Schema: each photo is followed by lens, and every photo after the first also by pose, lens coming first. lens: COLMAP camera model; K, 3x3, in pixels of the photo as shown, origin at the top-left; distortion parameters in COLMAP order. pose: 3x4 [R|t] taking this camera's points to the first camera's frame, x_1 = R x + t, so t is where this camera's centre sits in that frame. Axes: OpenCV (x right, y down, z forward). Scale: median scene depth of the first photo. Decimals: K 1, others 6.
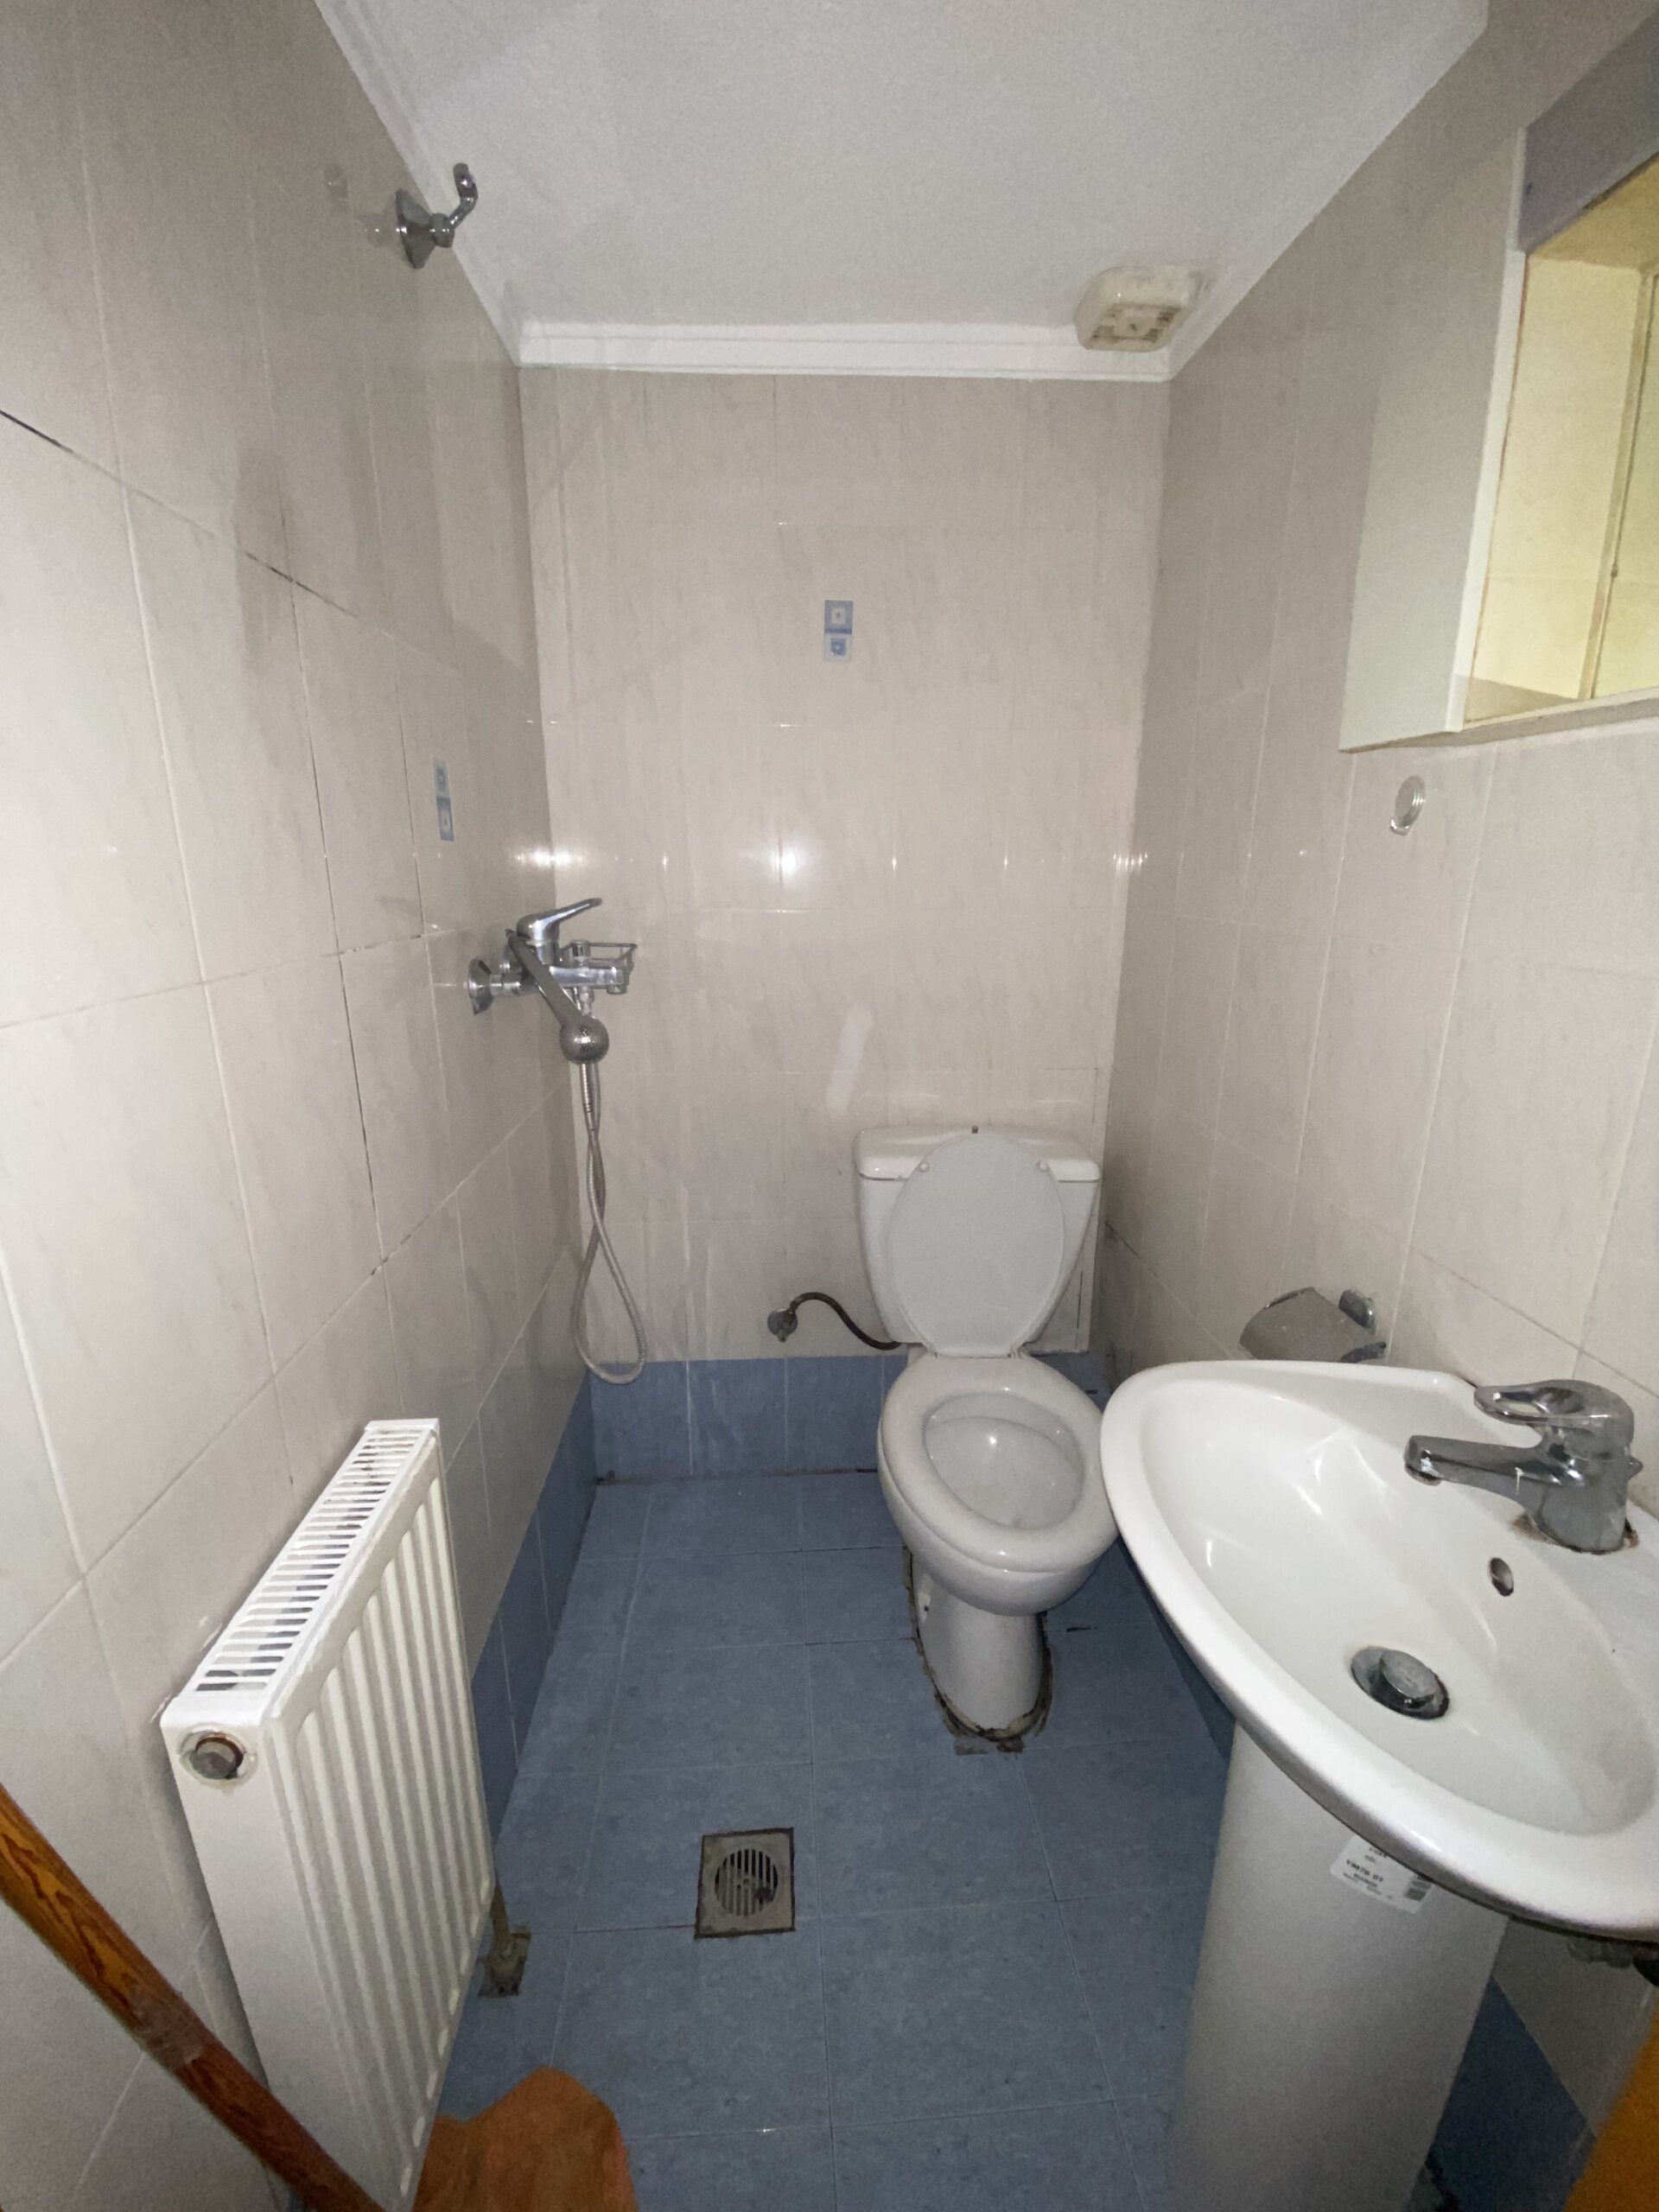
lens RADIAL K [[894.8, 0, 831.3], [0, 894.8, 1096.8], [0, 0, 1]] dist [0.038450, -0.032204]
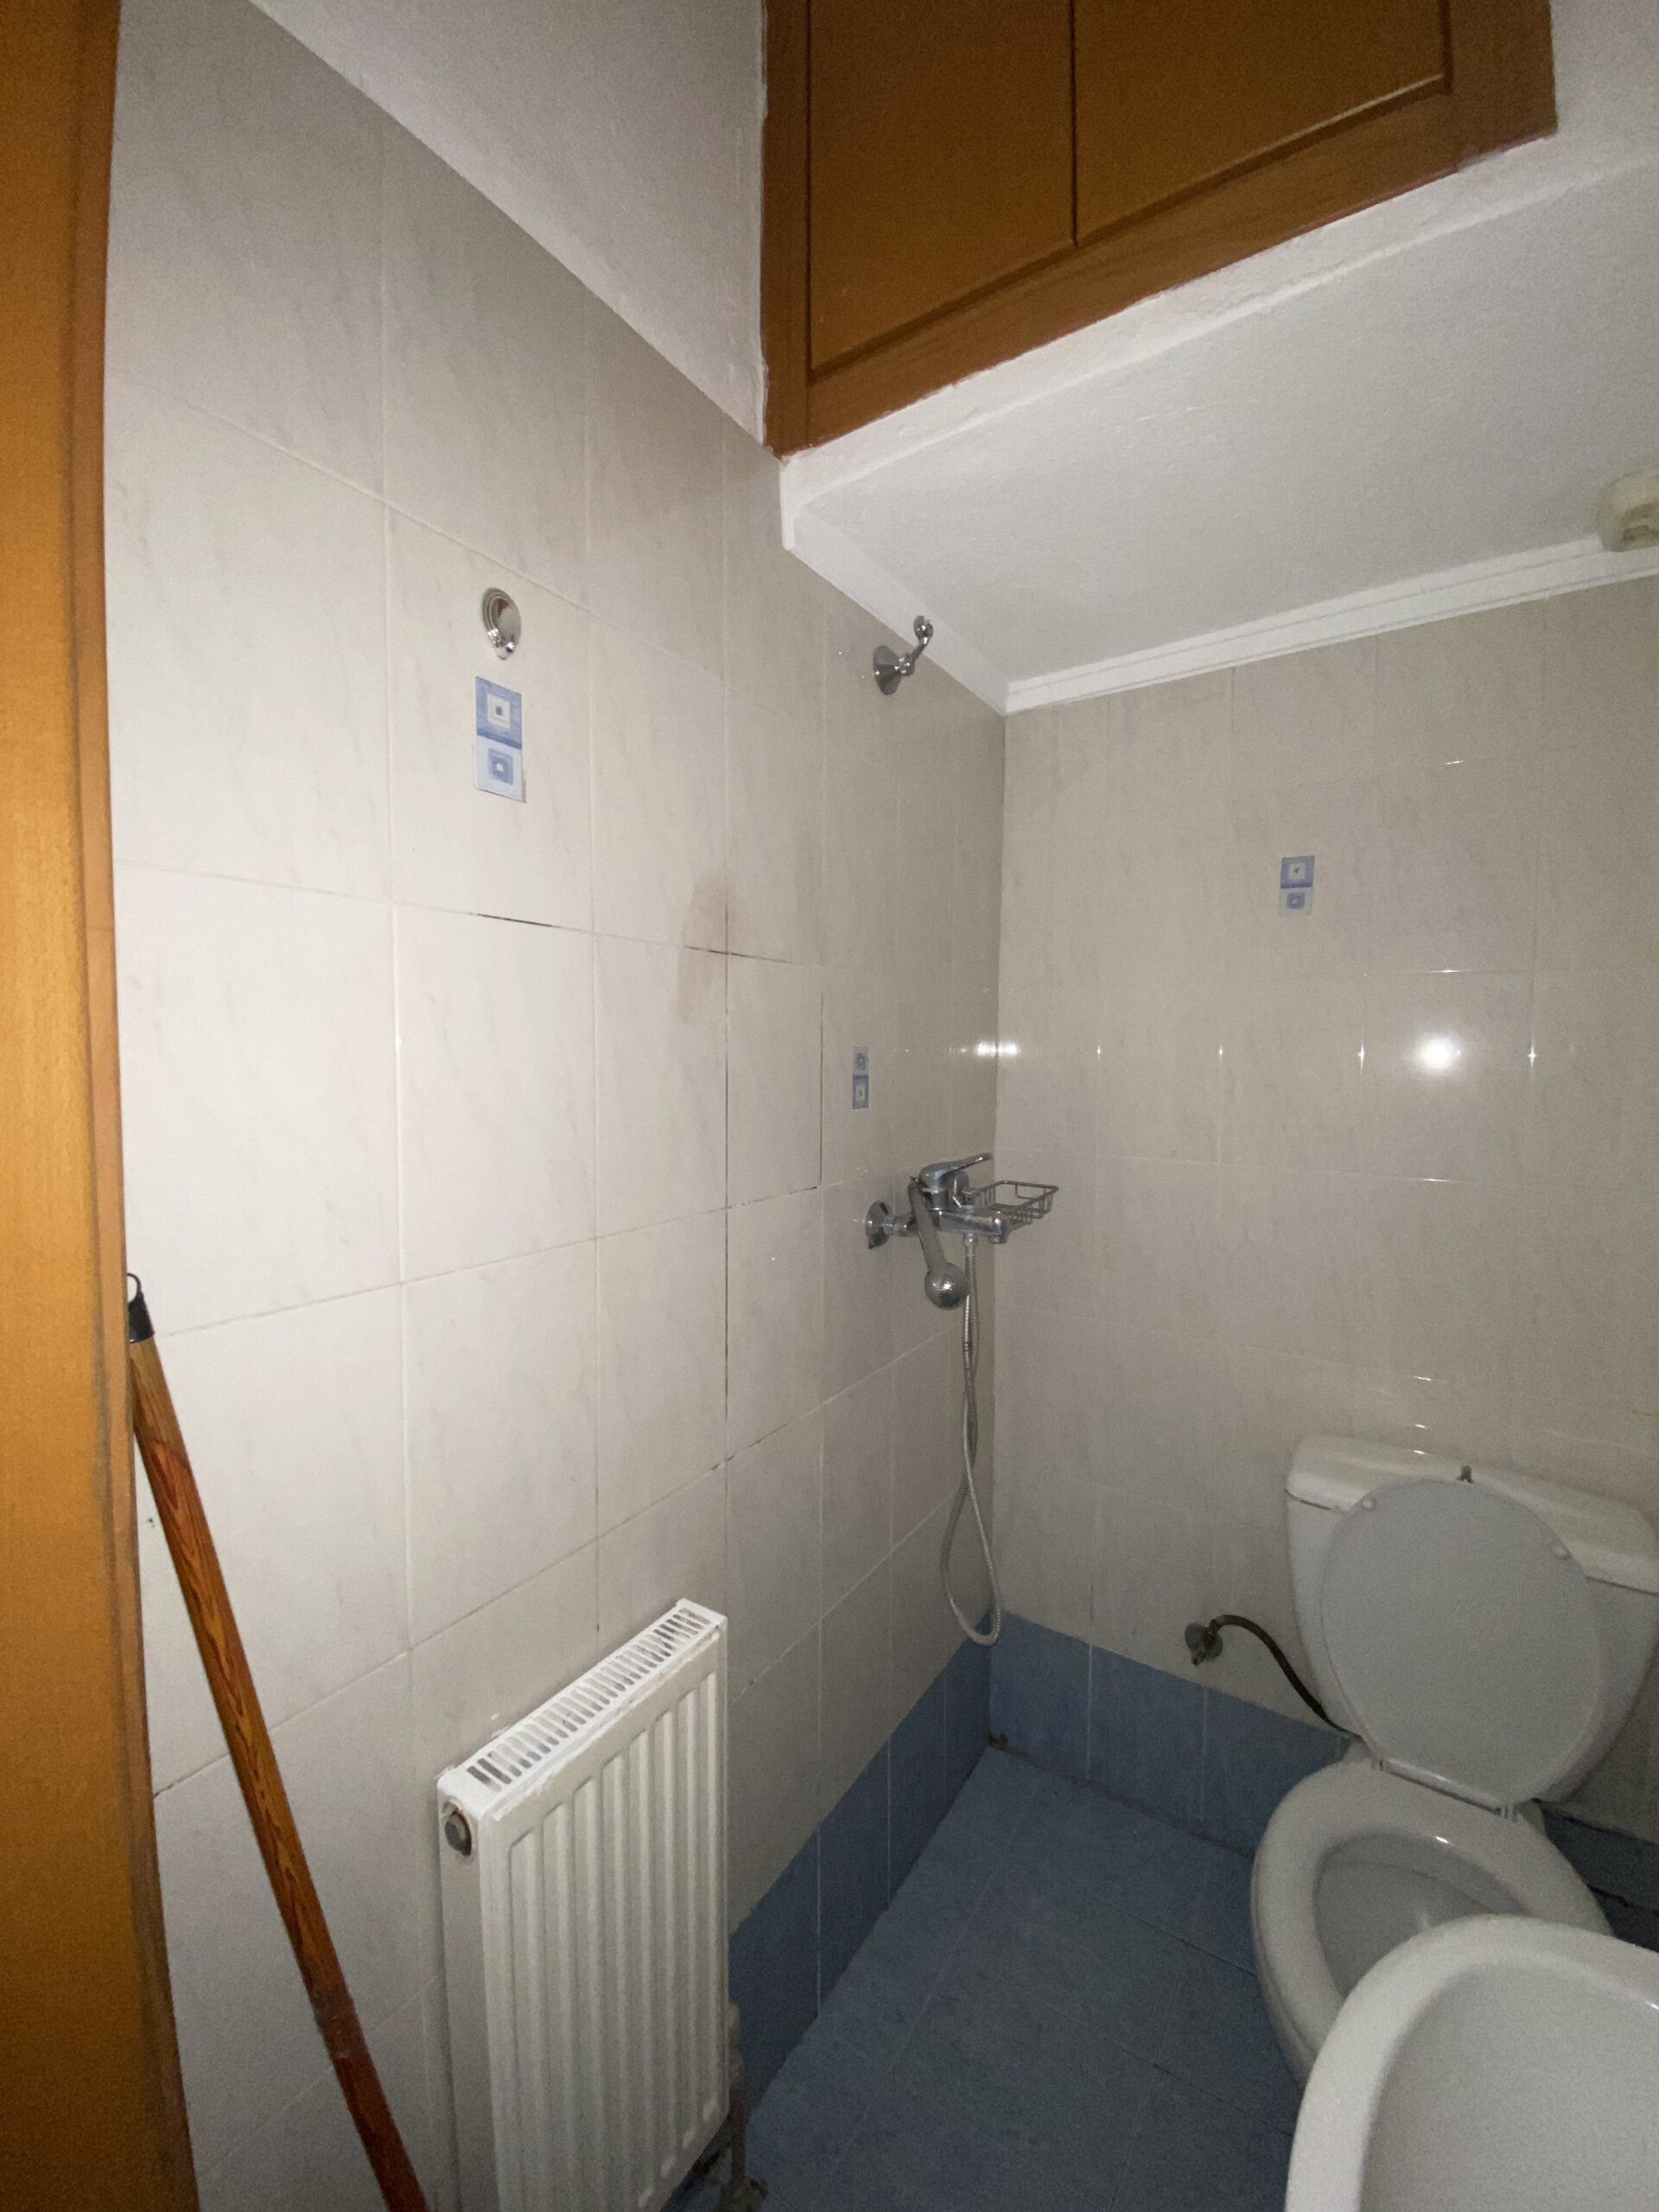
lens RADIAL K [[894.5, 0, 823.0], [0, 894.5, 1091.1], [0, 0, 1]] dist [0.039903, -0.039098]
pose [[0.797161, 0.033391, -0.602843, 0.229480], [-0.157846, 0.975269, -0.154707, -0.095050], [0.582769, 0.218482, 0.782717, 0.014964]]
